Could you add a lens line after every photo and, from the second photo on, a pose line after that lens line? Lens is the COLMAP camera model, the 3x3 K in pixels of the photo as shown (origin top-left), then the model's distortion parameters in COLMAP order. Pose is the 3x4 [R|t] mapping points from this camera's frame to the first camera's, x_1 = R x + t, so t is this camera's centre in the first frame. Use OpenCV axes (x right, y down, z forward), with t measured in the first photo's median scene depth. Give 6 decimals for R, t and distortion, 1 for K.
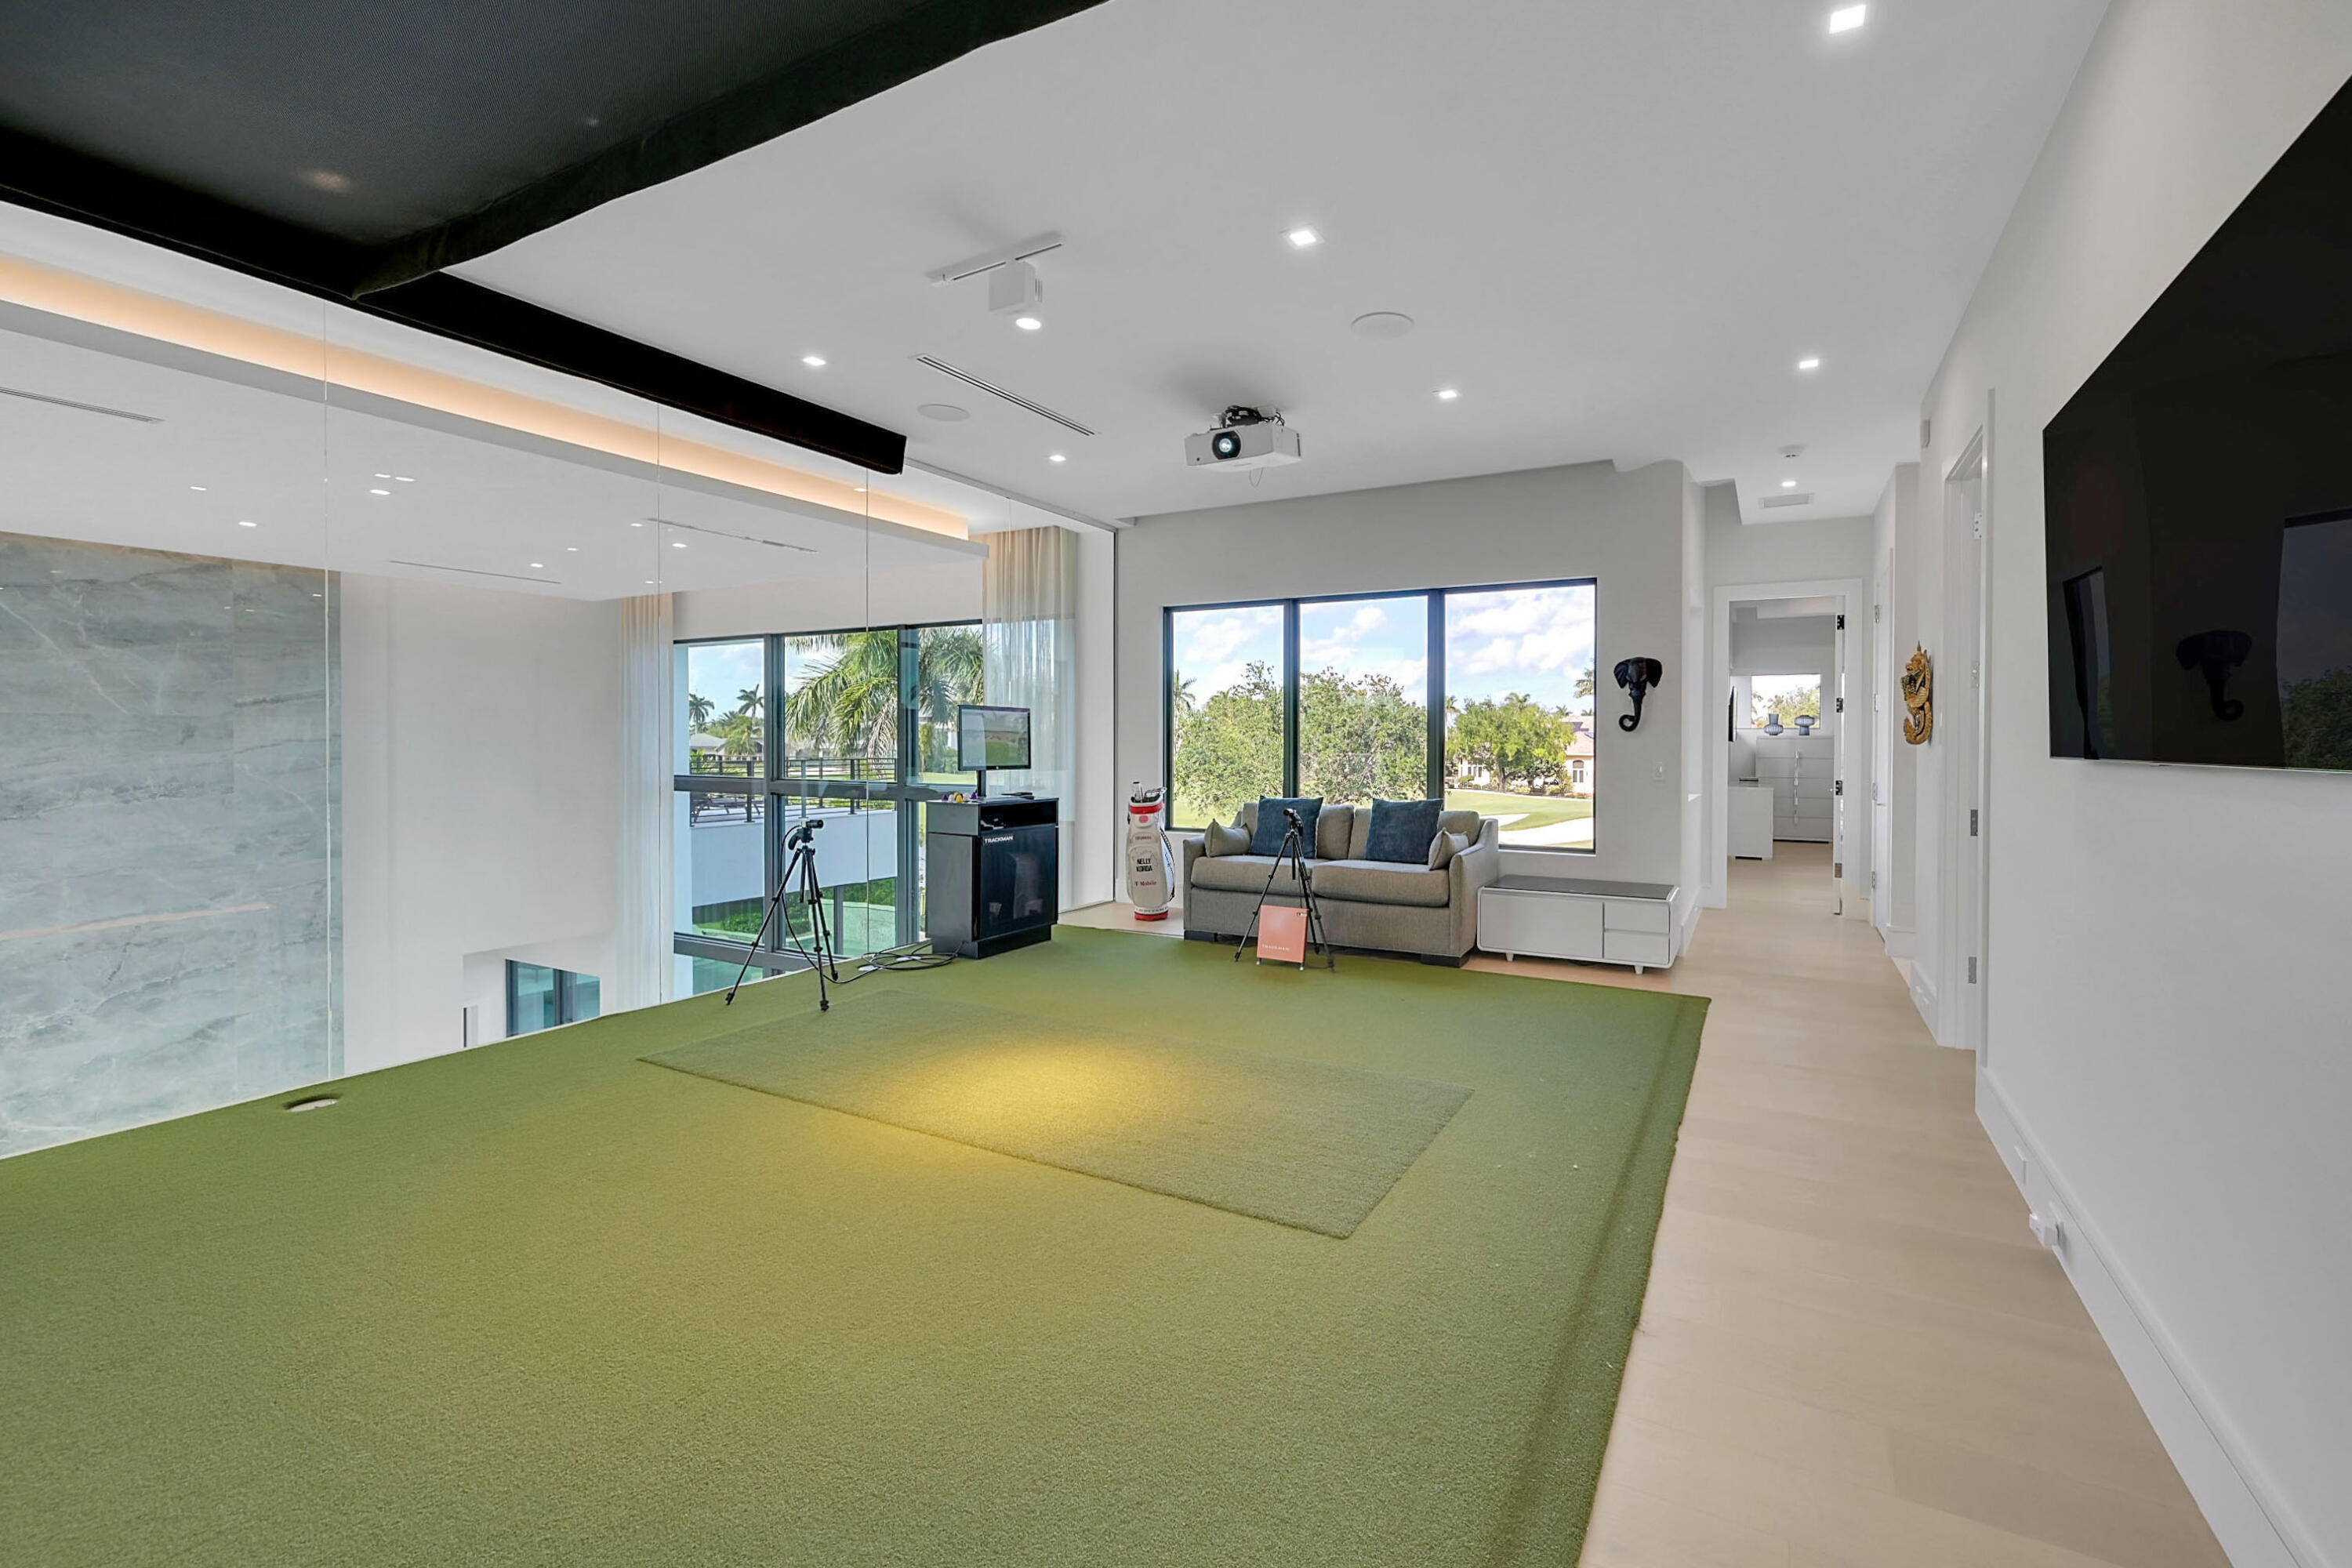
lens RADIAL K [[981.9, 0, 1246.8], [0, 981.9, 747.6], [0, 0, 1]] dist [0.004989, 0.000633]
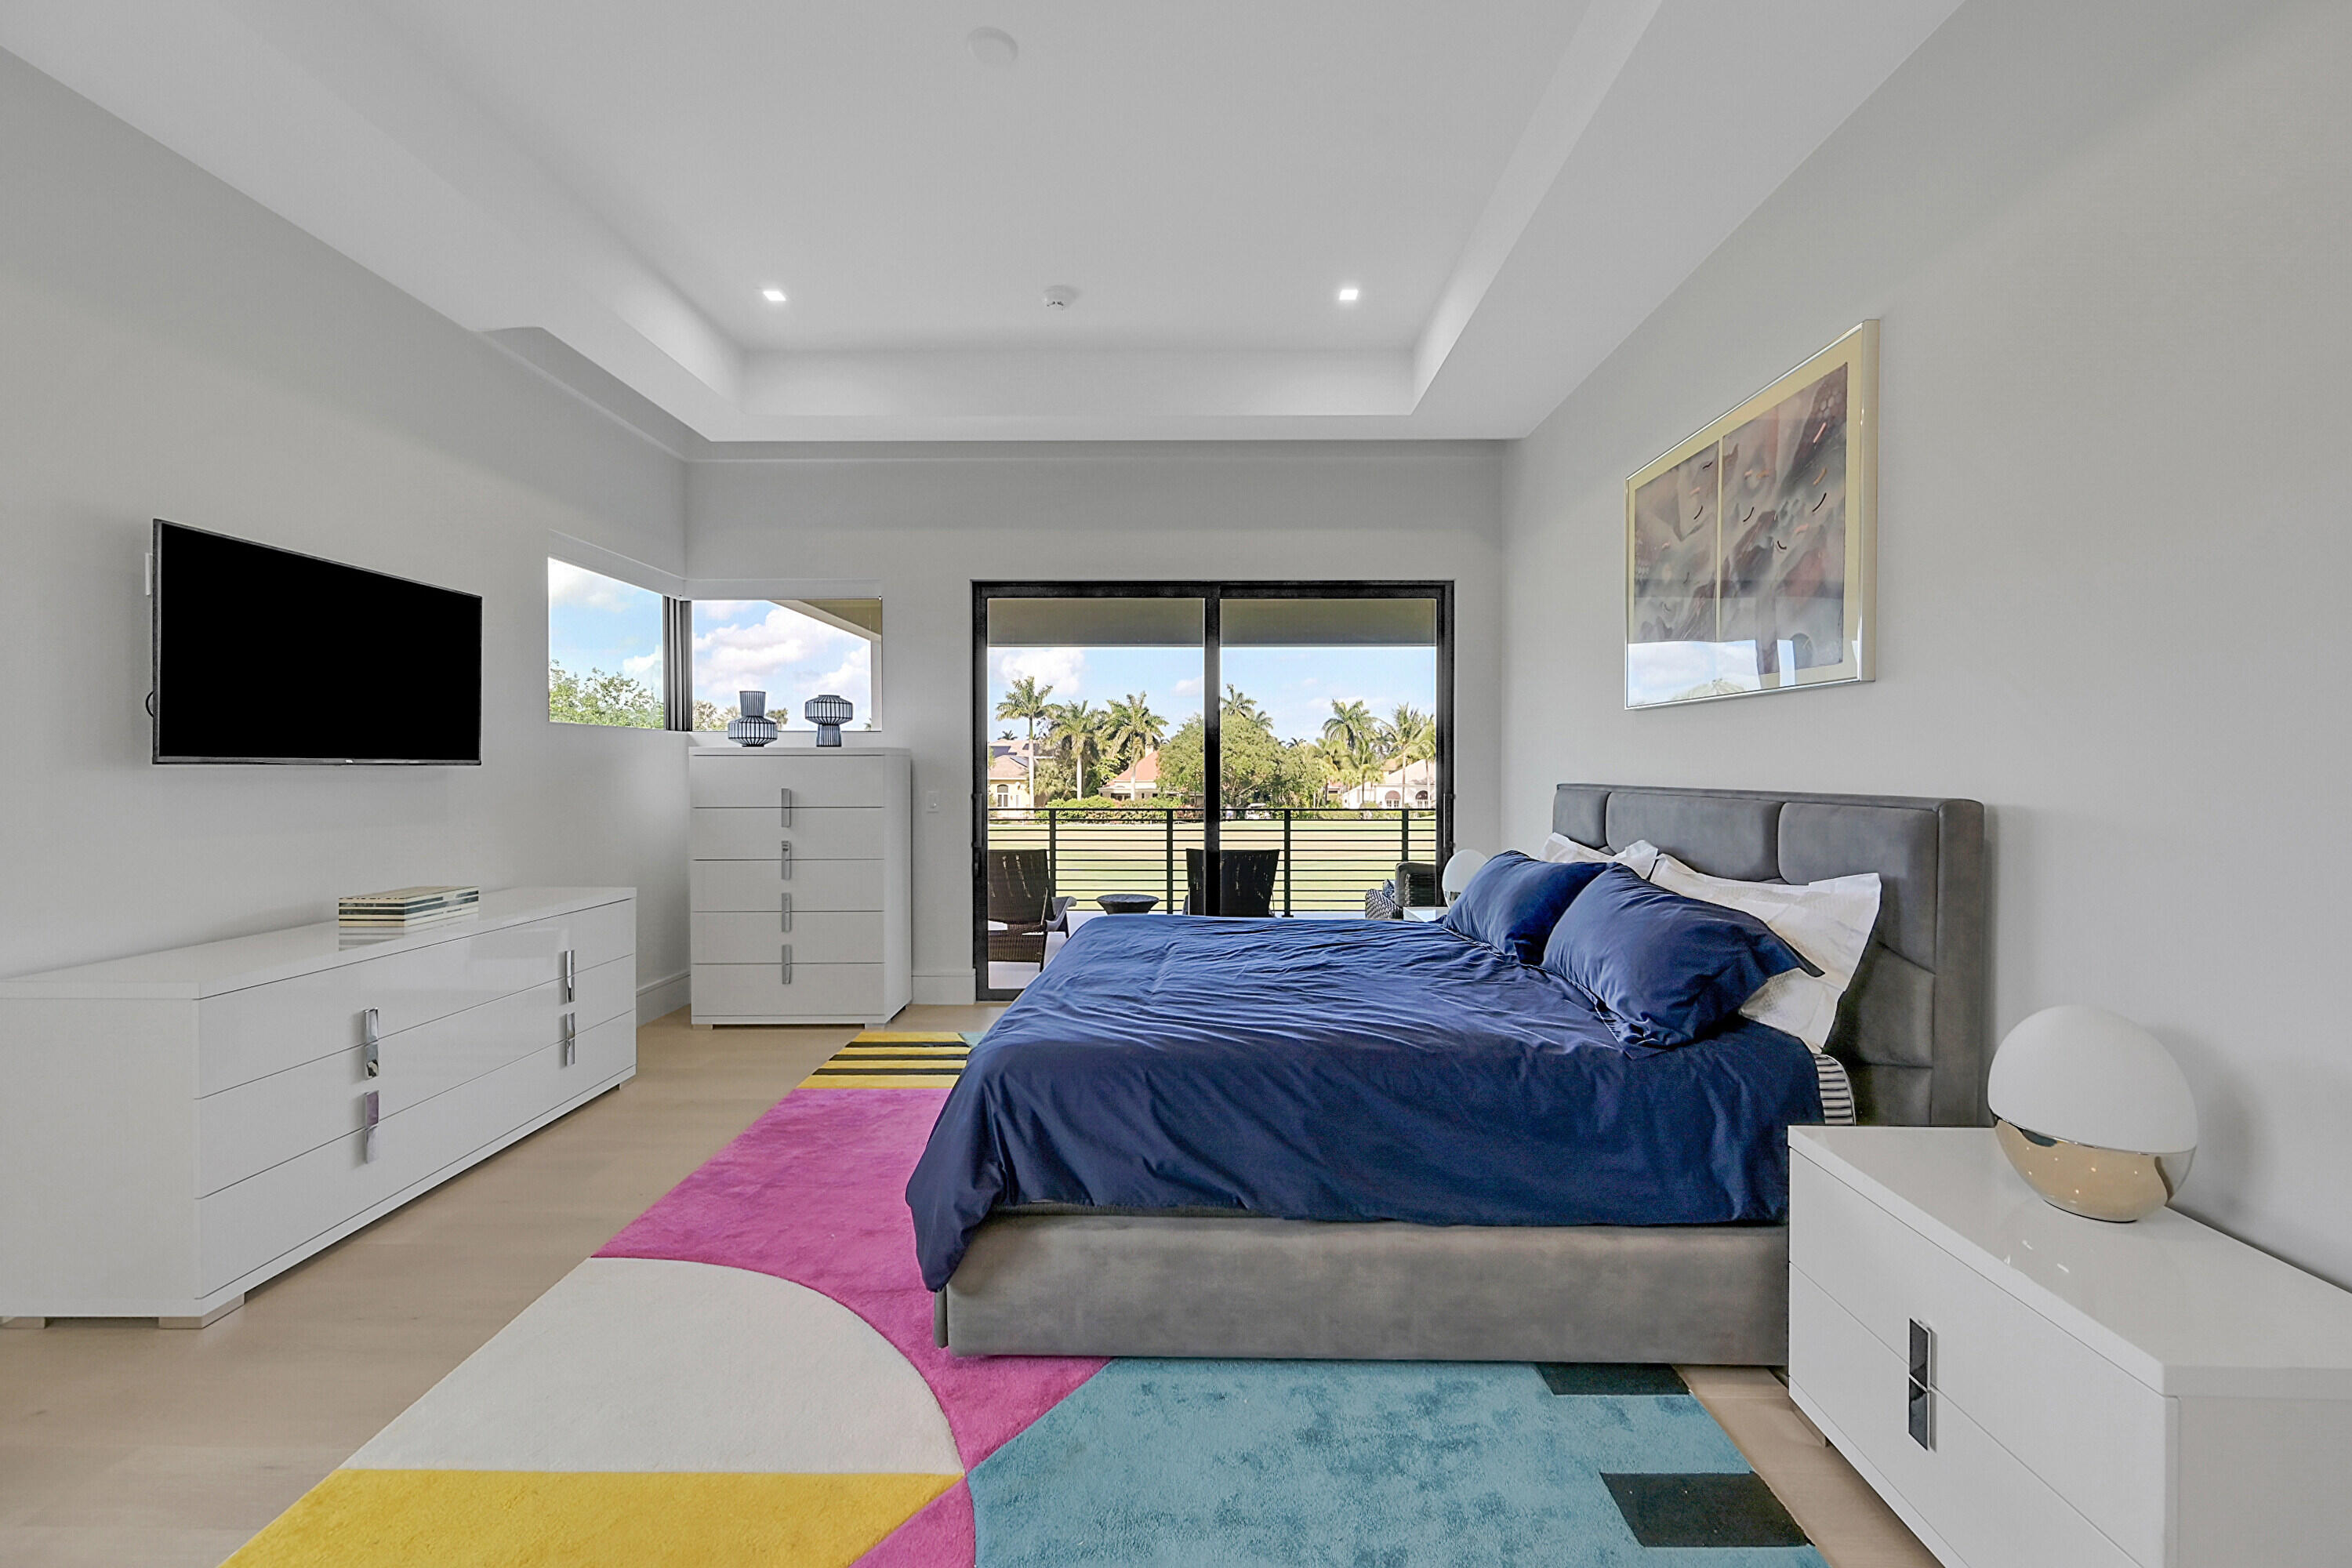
lens RADIAL K [[951.4, 0, 1179.7], [0, 951.4, 778.7], [0, 0, 1]] dist [0.000302, 0.000184]
pose [[0.888674, -0.010883, 0.458410, 0.543258], [0.007505, 0.999930, 0.009190, -0.002009], [-0.458478, -0.004726, 0.888693, 0.623817]]
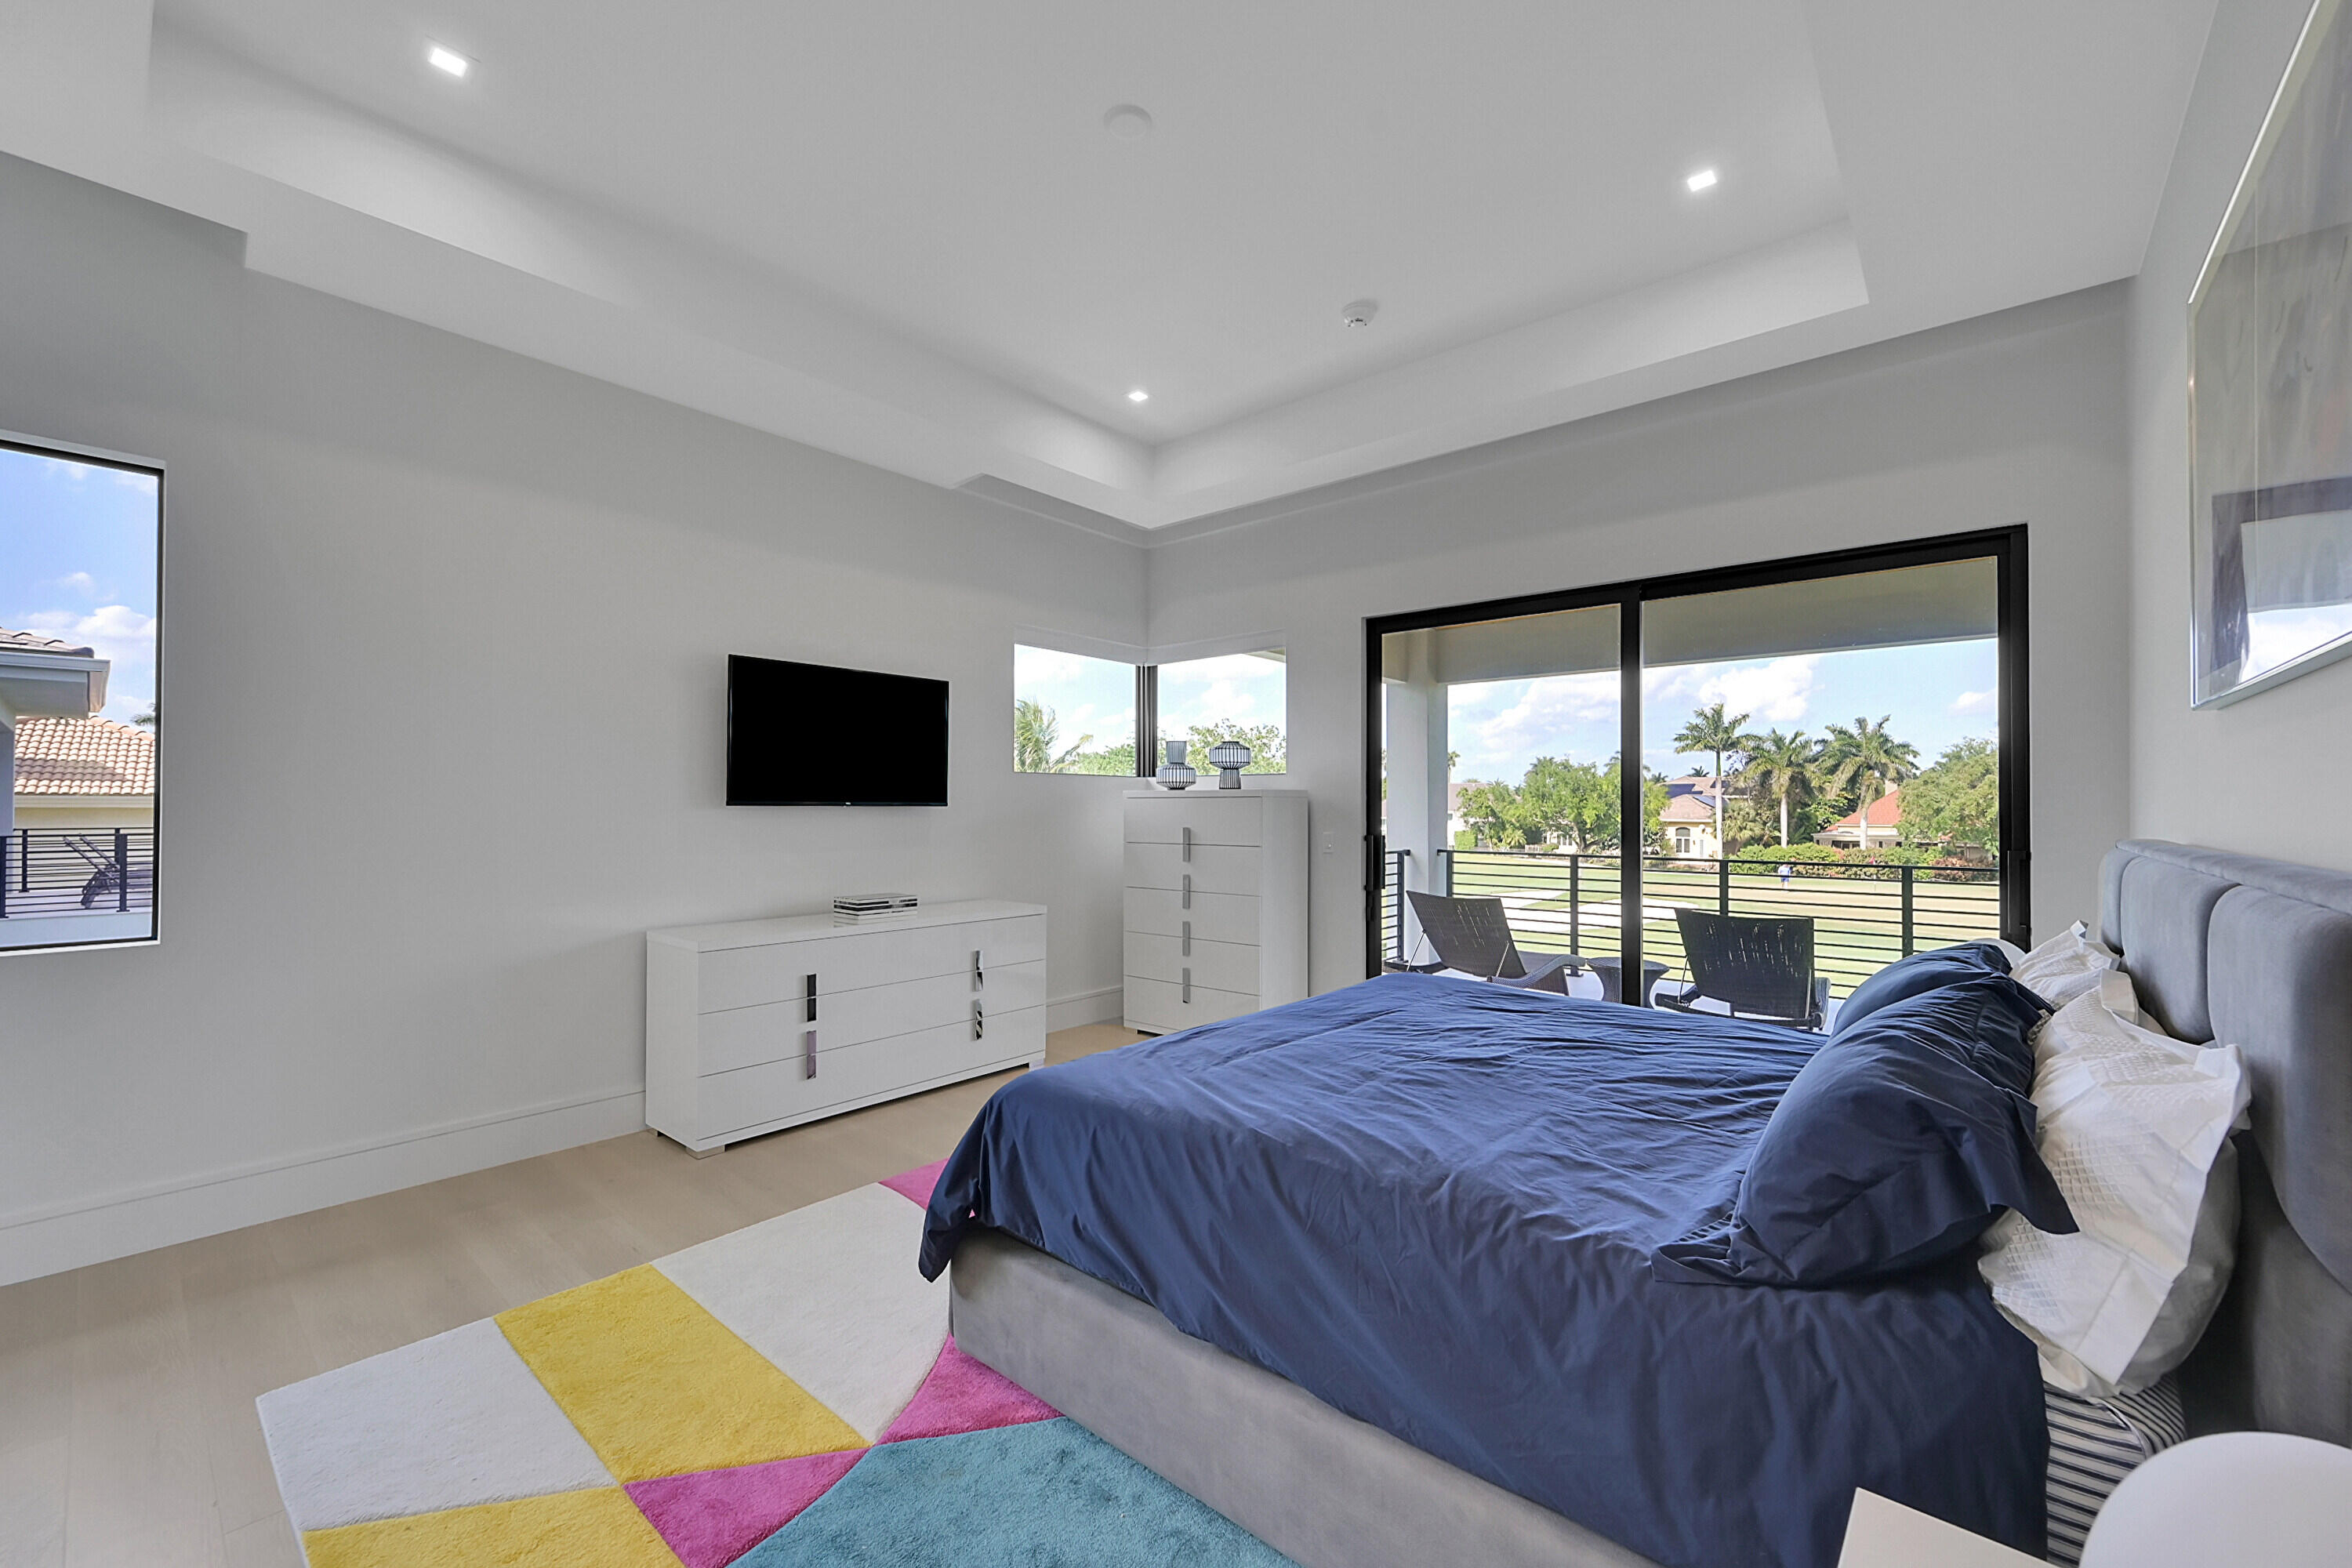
lens RADIAL K [[948.2, 0, 1162.3], [0, 948.2, 798.2], [0, 0, 1]] dist [0.003014, 0.000228]
pose [[0.972712, -0.005069, -0.231959, 0.665062], [0.001444, 0.999874, -0.015793, -0.002077], [0.232010, 0.015027, 0.972597, 0.620380]]
